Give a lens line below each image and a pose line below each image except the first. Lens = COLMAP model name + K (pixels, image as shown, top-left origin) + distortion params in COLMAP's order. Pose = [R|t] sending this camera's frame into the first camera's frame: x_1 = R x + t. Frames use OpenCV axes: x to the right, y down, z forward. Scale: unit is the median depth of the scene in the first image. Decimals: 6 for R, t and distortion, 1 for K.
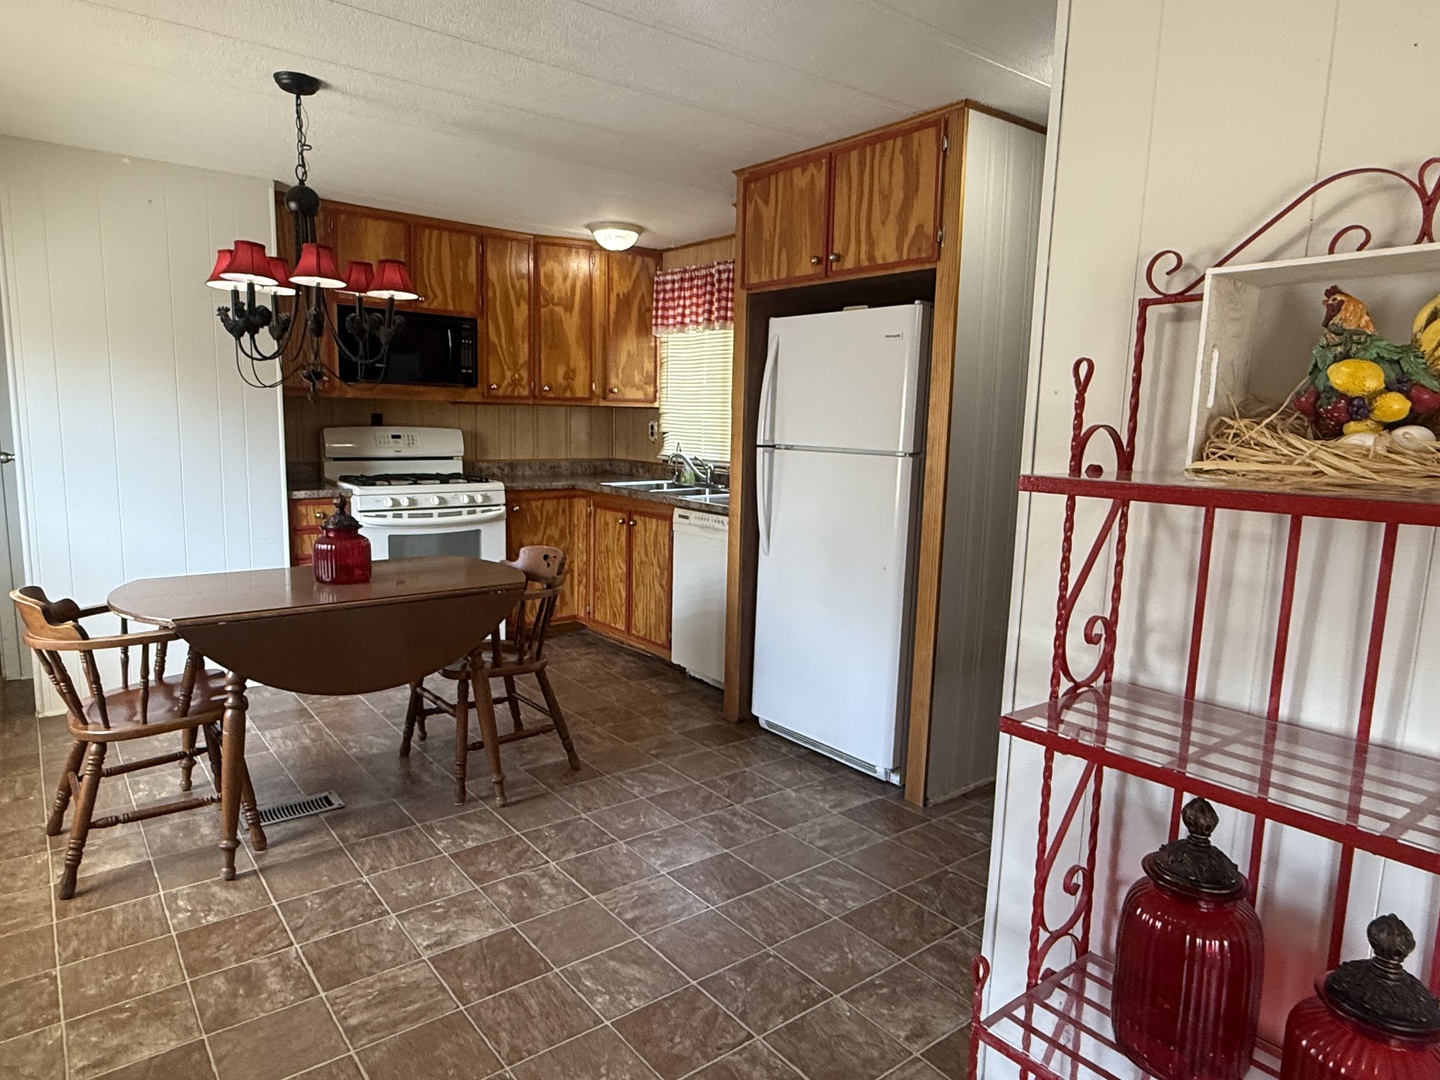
lens RADIAL K [[898.0, 0, 718.6], [0, 898.0, 543.5], [0, 0, 1]] dist [0.001001, 0.000614]
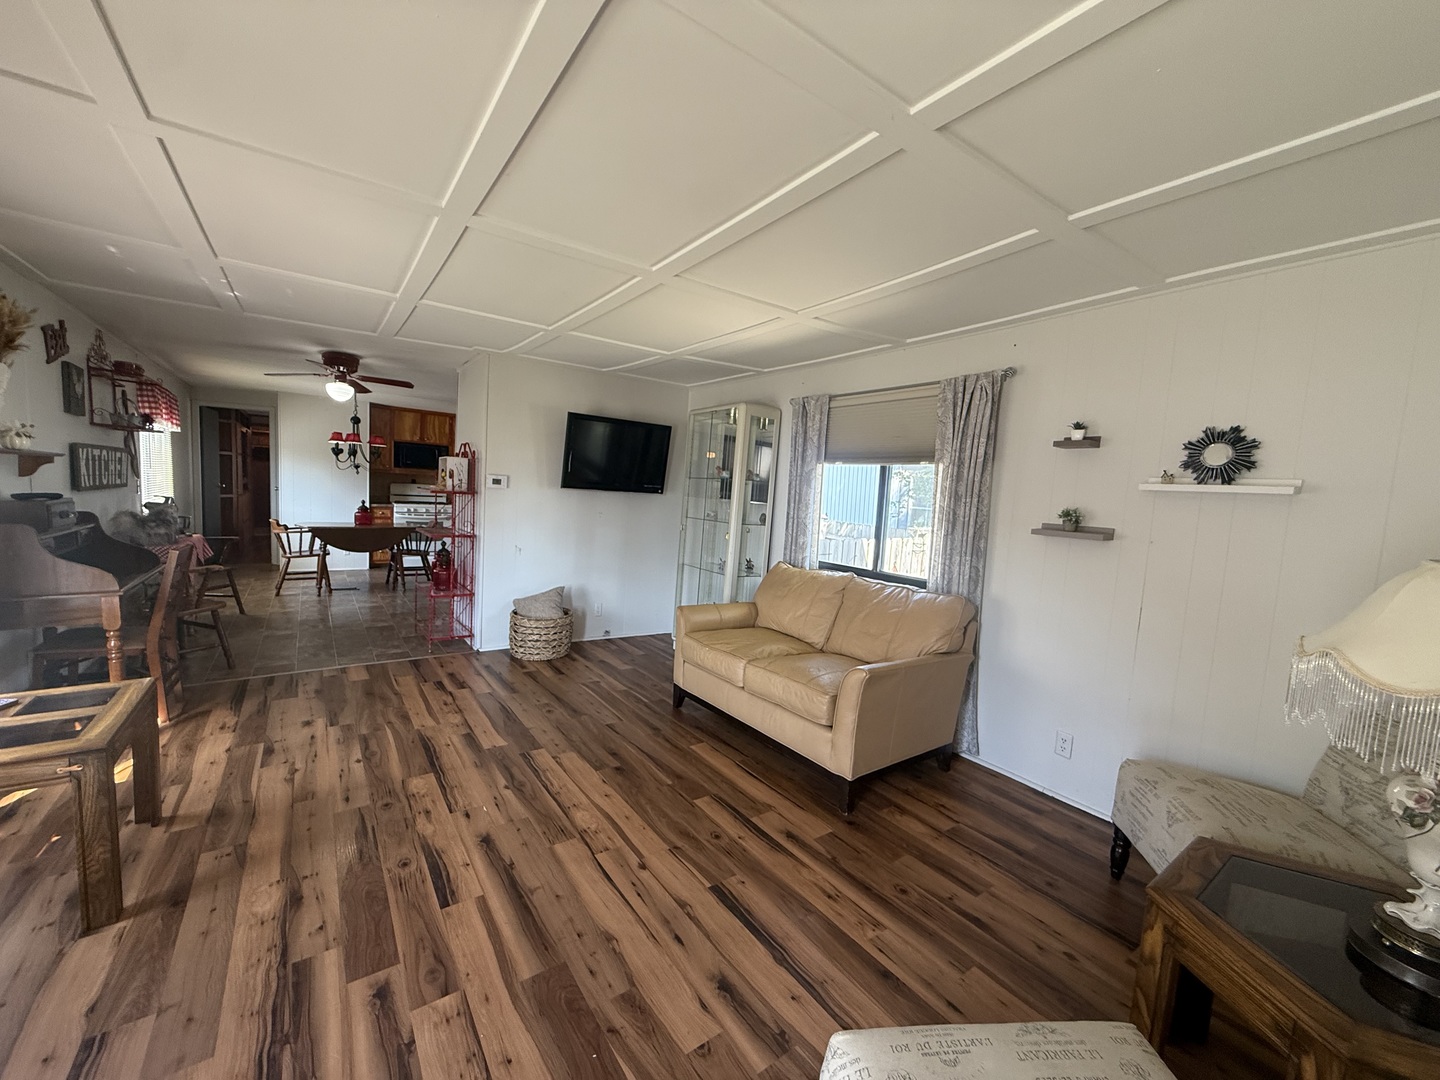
lens RADIAL K [[574.4, 0, 716.7], [0, 574.4, 541.3], [0, 0, 1]] dist [-0.000514, 0.000268]
pose [[0.998465, 0.034995, -0.042933, 0.684760], [-0.037300, 0.997837, -0.054133, 0.114078], [0.040946, 0.055652, 0.997610, -0.762624]]
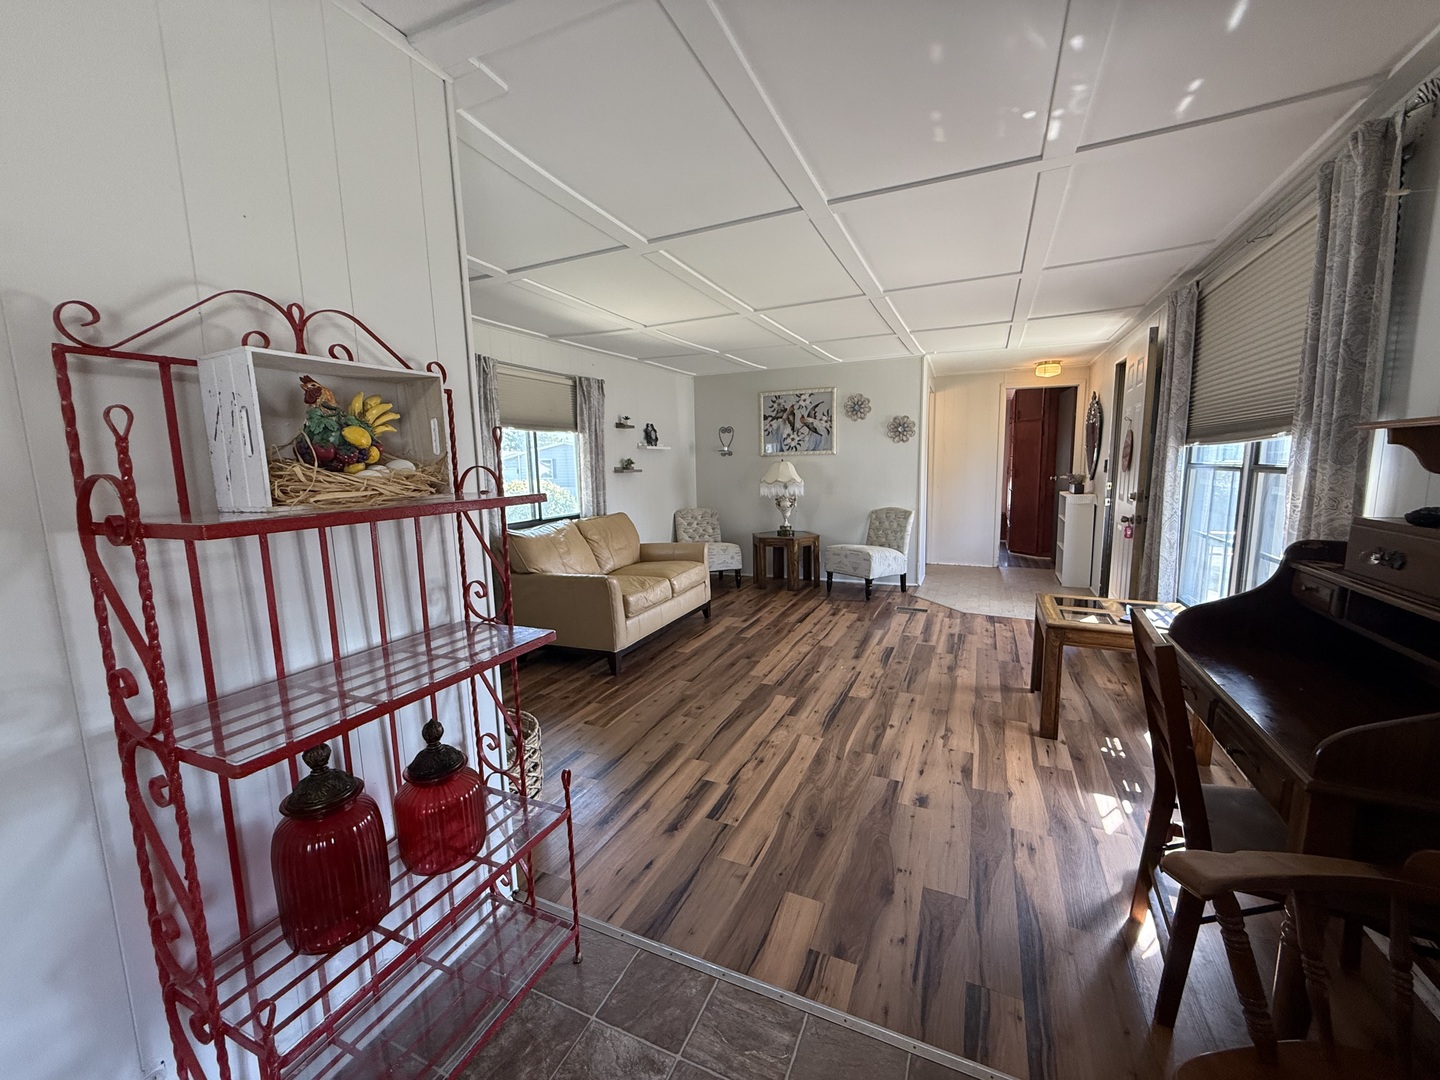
lens RADIAL K [[574.4, 0, 716.7], [0, 574.4, 541.3], [0, 0, 1]] dist [-0.000514, 0.000268]
pose [[-0.461918, -0.132118, 0.877027, -0.124632], [0.138650, 0.965929, 0.218536, -0.030729], [-0.876018, 0.222546, -0.427862, 0.203514]]
